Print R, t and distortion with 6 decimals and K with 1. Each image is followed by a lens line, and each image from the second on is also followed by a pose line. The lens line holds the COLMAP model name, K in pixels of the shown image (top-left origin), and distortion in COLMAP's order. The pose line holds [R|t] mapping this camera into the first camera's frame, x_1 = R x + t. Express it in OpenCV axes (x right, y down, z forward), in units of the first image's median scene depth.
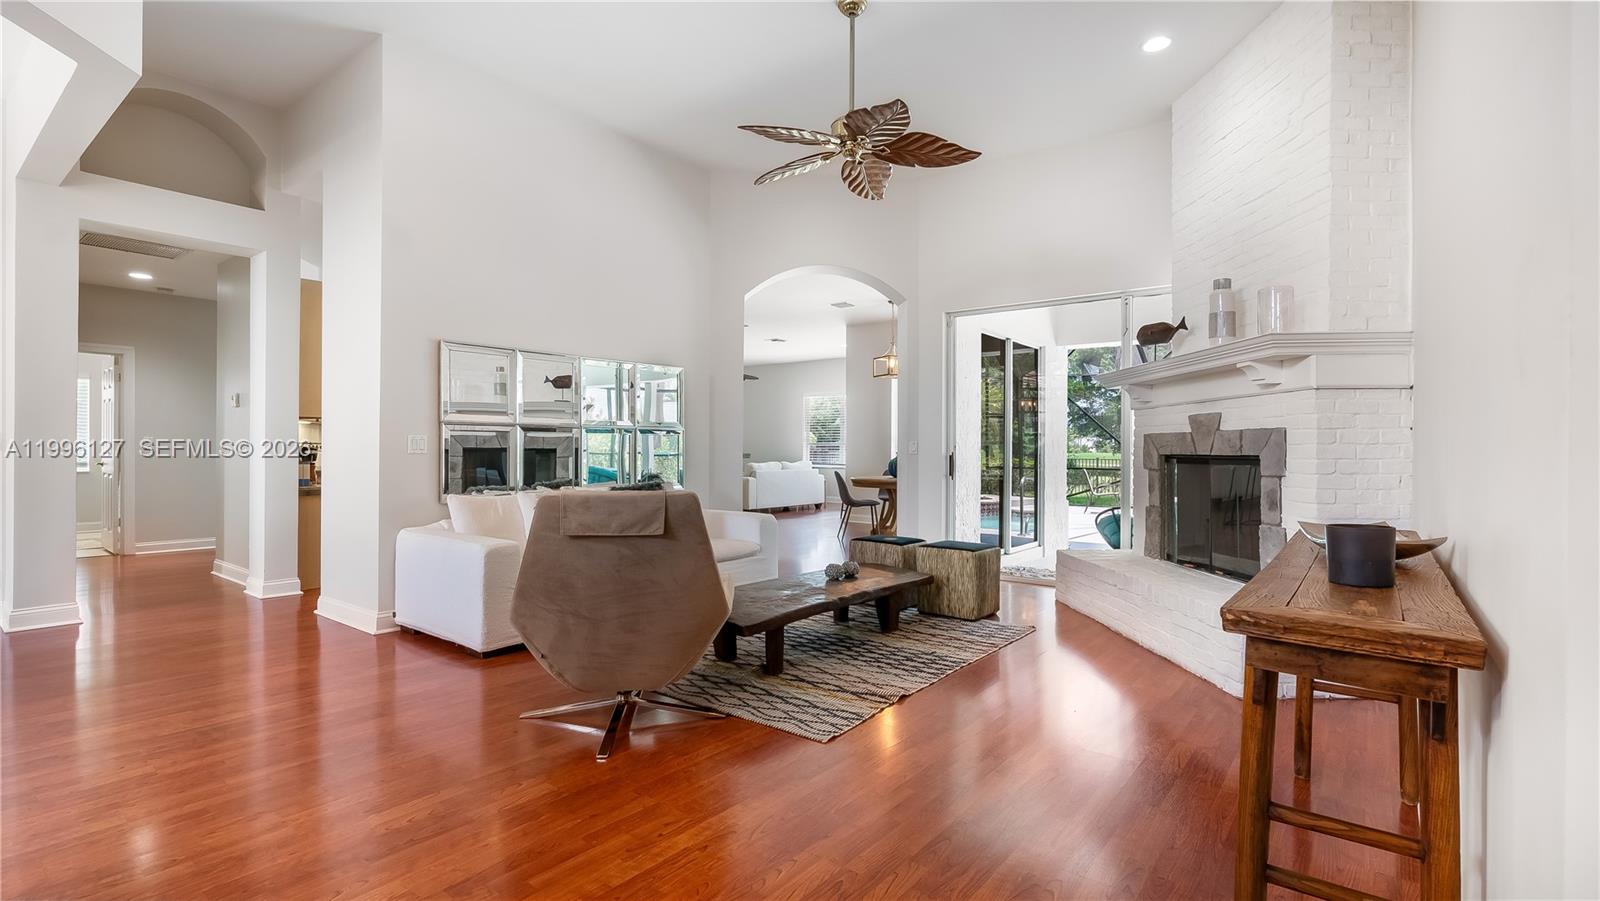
lens RADIAL K [[743.1, 0, 798.1], [0, 743.1, 442.2], [0, 0, 1]] dist [-0.001607, -0.000063]
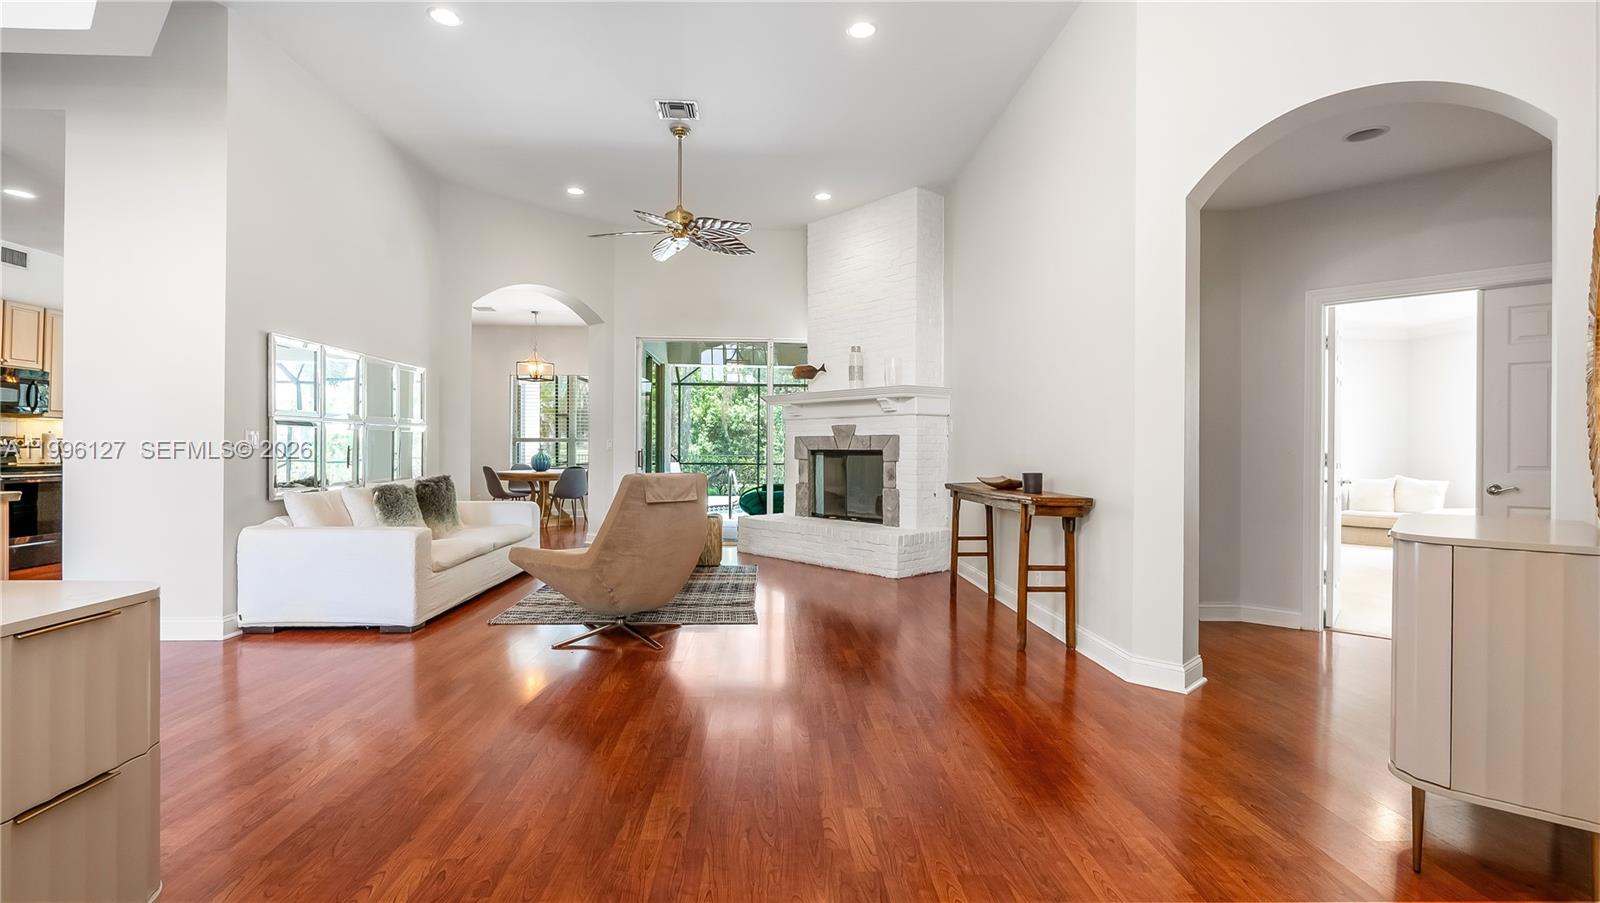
lens RADIAL K [[746.6, 0, 795.9], [0, 746.6, 451.3], [0, 0, 1]] dist [-0.000998, 0.000332]
pose [[0.757748, -0.003475, 0.652538, -0.646609], [-0.008283, 0.999854, 0.014944, -0.003568], [-0.652494, -0.016729, 0.757609, -0.206691]]
